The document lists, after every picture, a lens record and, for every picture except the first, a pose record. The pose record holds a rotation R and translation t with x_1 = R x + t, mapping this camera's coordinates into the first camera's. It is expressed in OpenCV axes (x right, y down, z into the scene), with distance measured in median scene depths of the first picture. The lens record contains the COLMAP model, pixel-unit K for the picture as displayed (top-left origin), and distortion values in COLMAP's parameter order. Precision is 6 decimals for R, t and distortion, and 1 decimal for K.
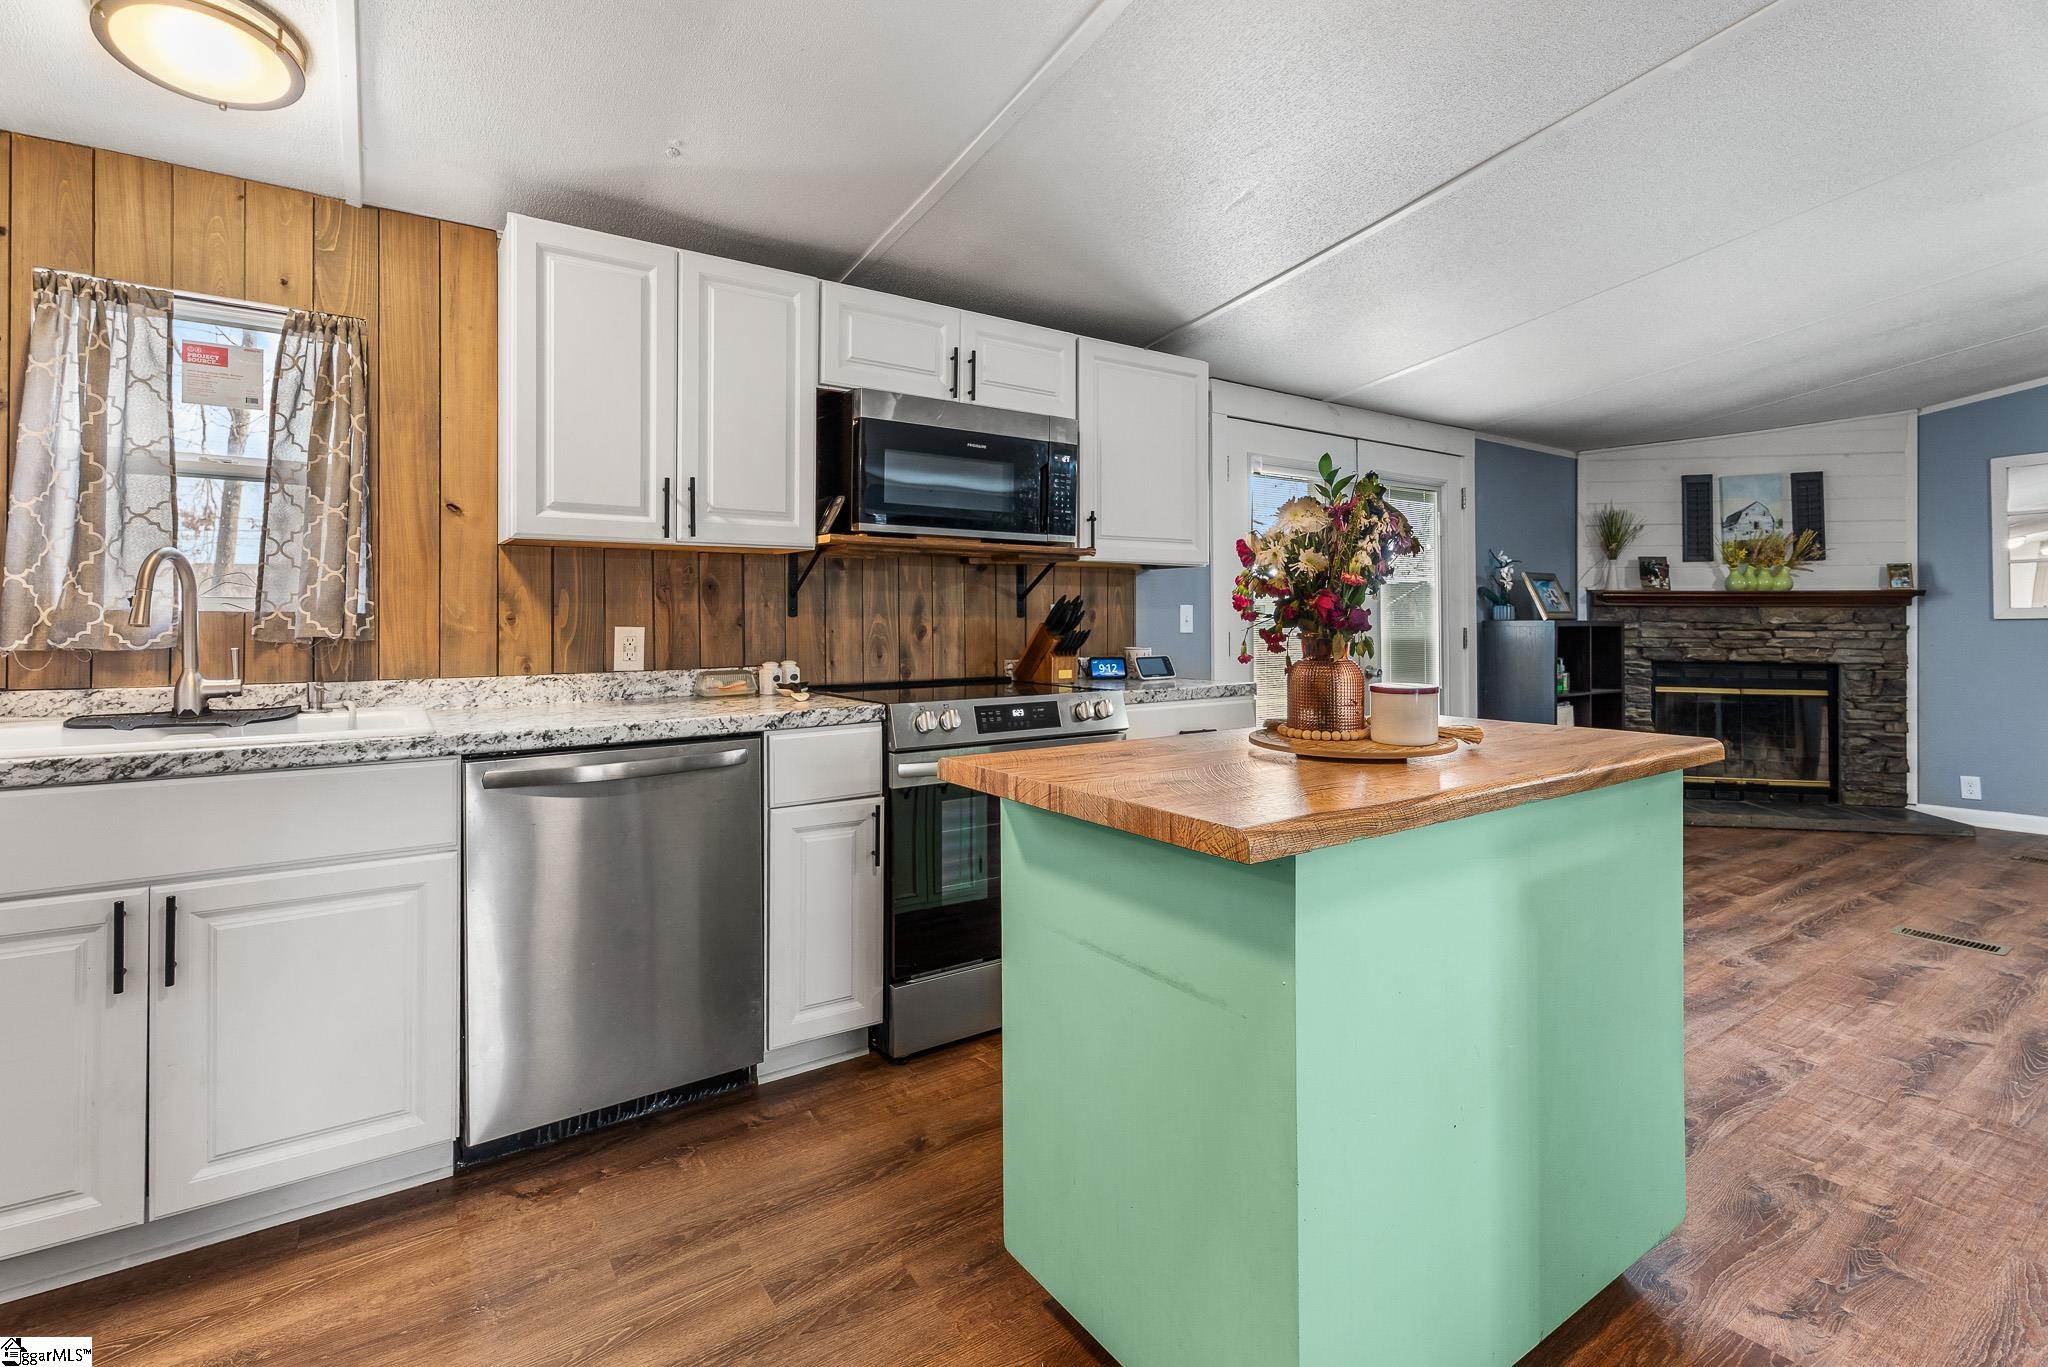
lens RADIAL K [[942.5, 0, 997.2], [0, 942.5, 617.1], [0, 0, 1]] dist [-0.005381, 0.000407]
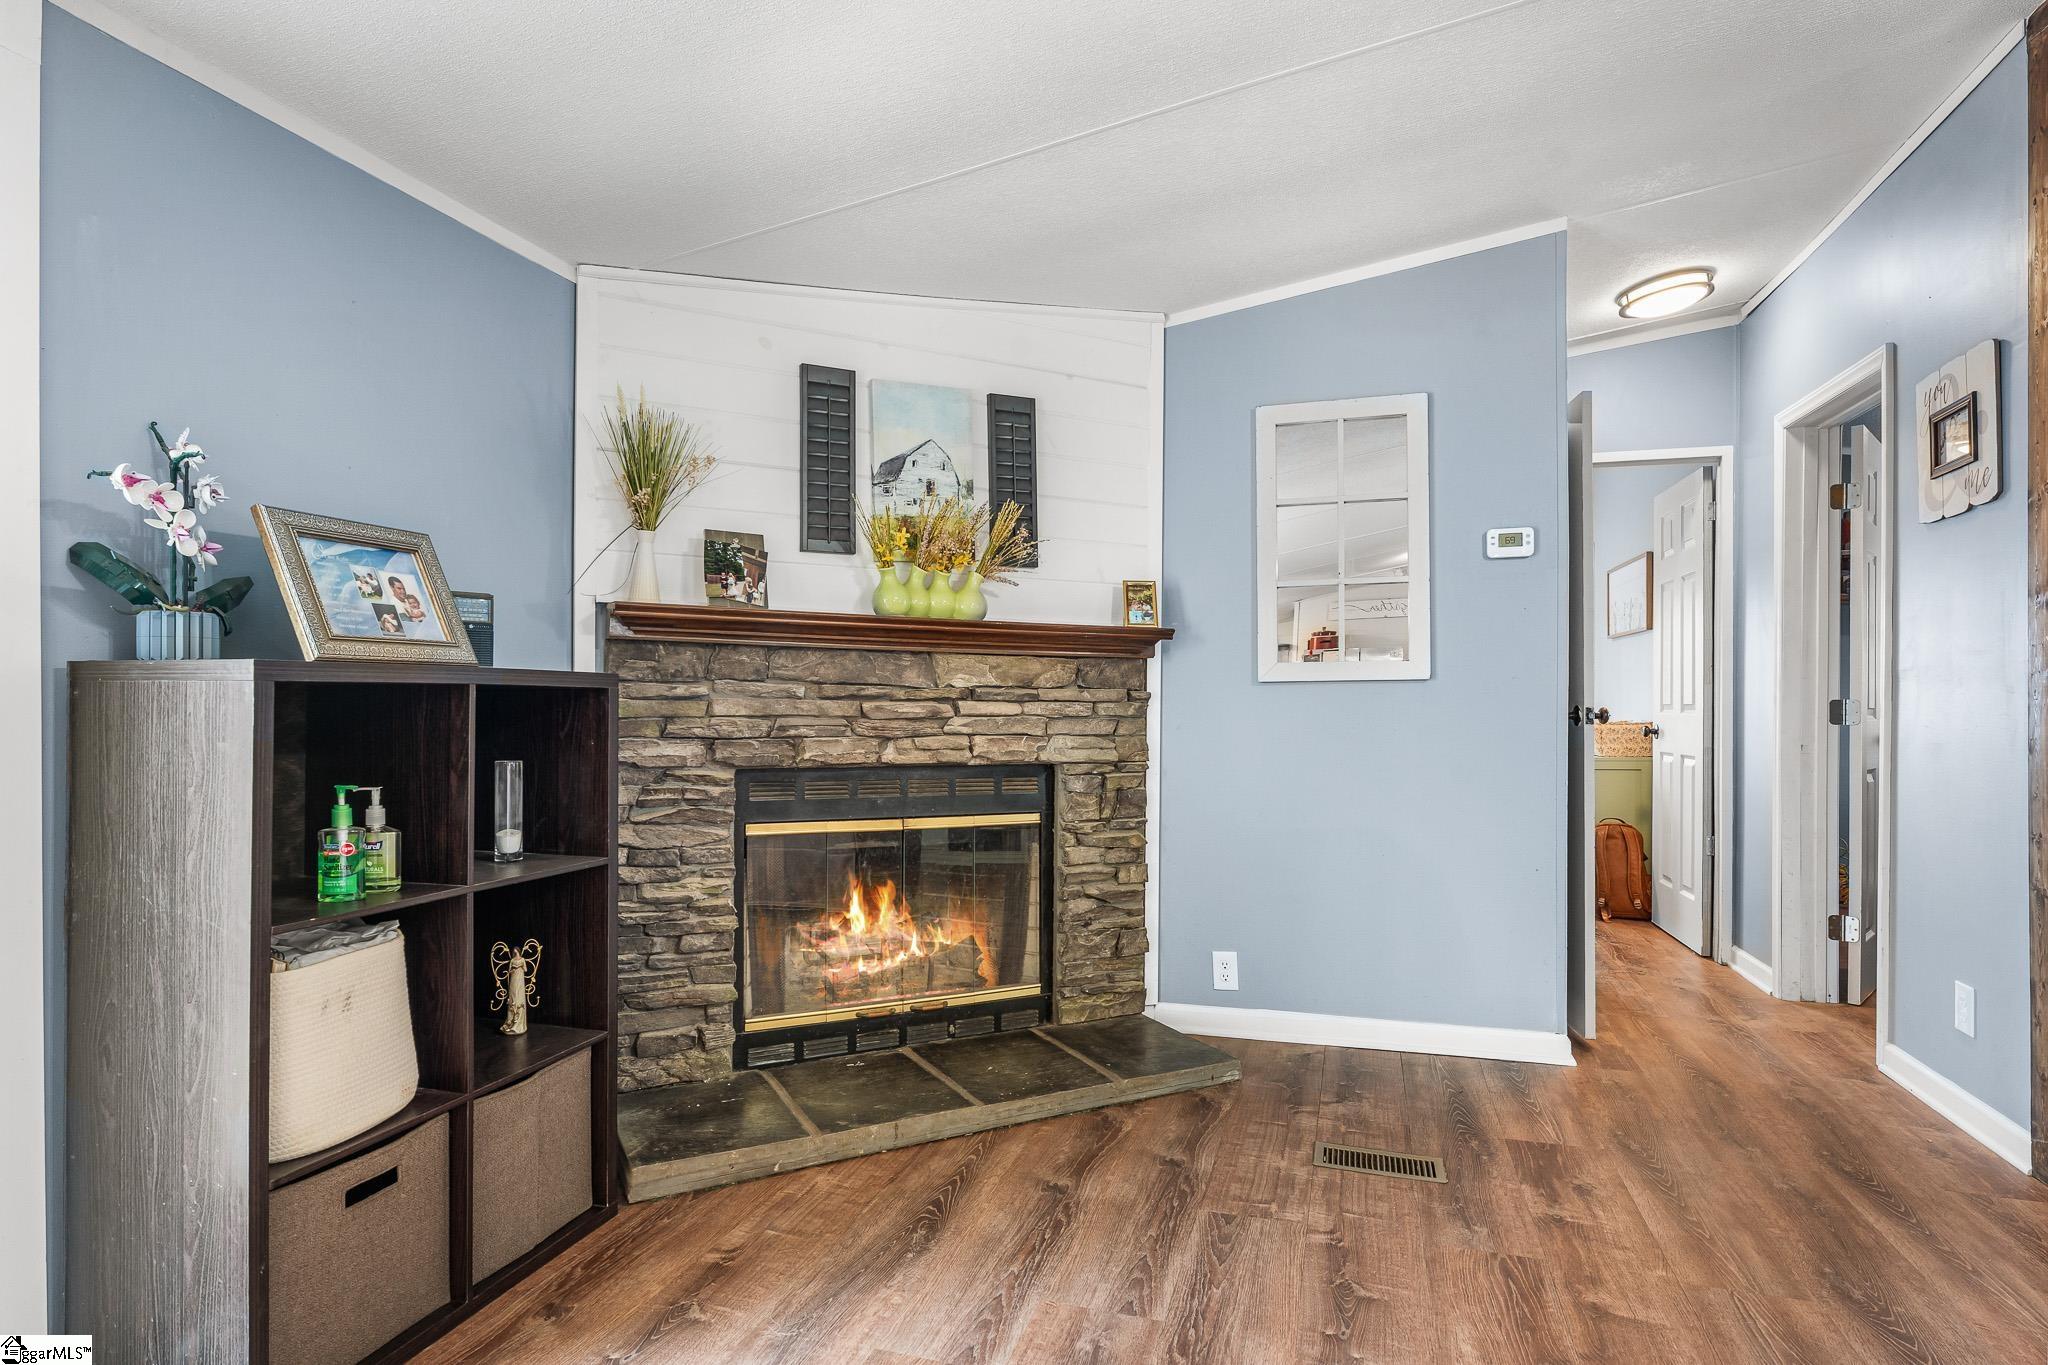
lens RADIAL K [[1064.3, 0, 1021.6], [0, 1064.3, 693.3], [0, 0, 1]] dist [0.023593, -0.002387]
pose [[0.779566, 0.009200, 0.626252, 0.499502], [-0.009149, 0.999953, -0.003301, 0.011870], [-0.626253, -0.003156, 0.779614, 0.537186]]
